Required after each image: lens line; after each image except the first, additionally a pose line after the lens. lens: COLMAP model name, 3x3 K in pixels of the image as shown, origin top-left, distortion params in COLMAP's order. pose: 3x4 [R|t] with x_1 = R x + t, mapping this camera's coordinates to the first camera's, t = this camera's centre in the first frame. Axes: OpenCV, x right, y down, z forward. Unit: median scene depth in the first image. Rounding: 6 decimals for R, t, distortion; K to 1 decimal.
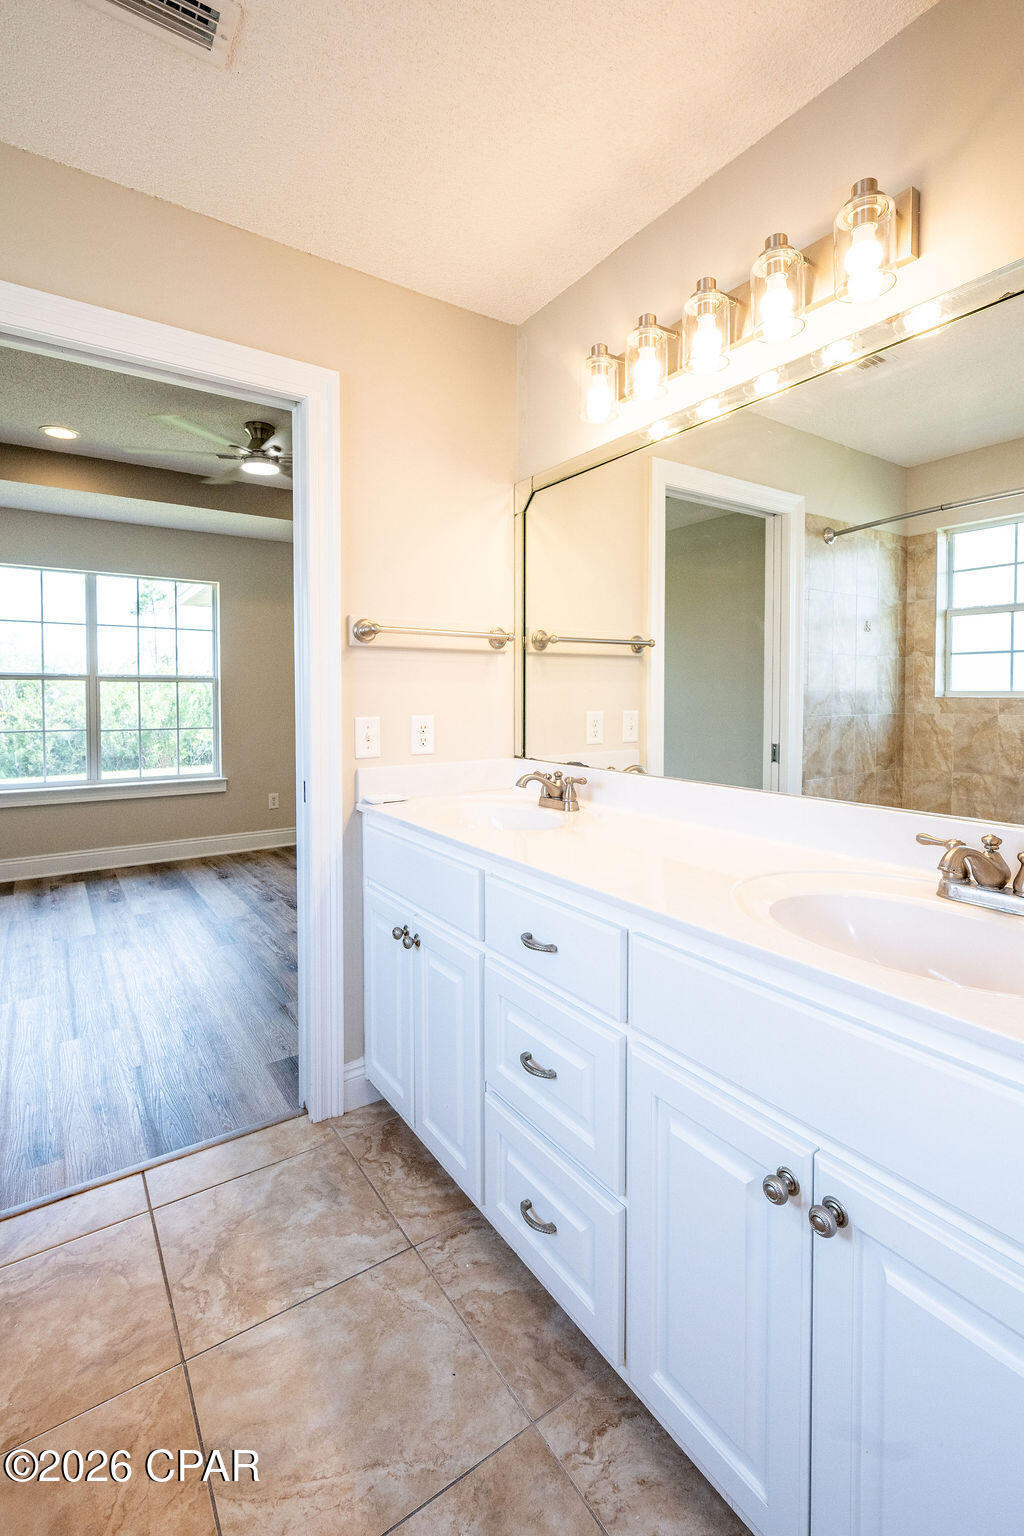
lens RADIAL K [[697.1, 0, 515.4], [0, 697.1, 715.5], [0, 0, 1]] dist [-0.002312, 0.000628]
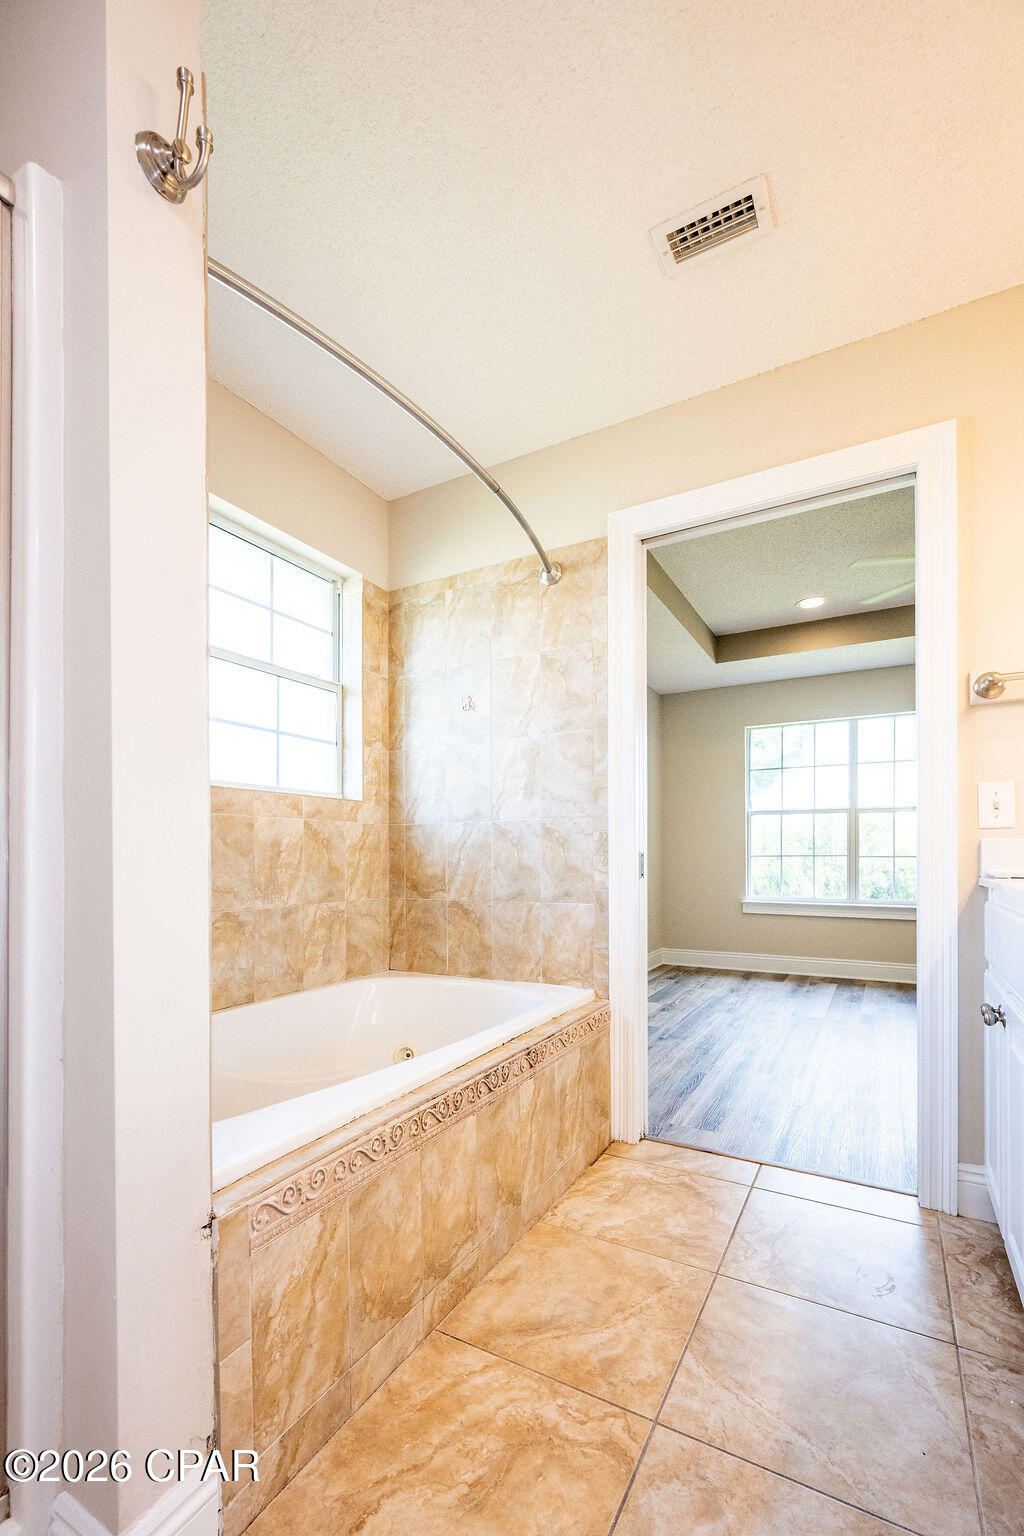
lens RADIAL K [[649.1, 0, 519.1], [0, 649.1, 854.6], [0, 0, 1]] dist [-0.001106, -0.000010]
pose [[0.446706, 0.003487, -0.894674, 0.269119], [-0.032467, 0.999397, -0.012316, 0.129658], [0.894091, 0.034549, 0.446550, 0.085910]]
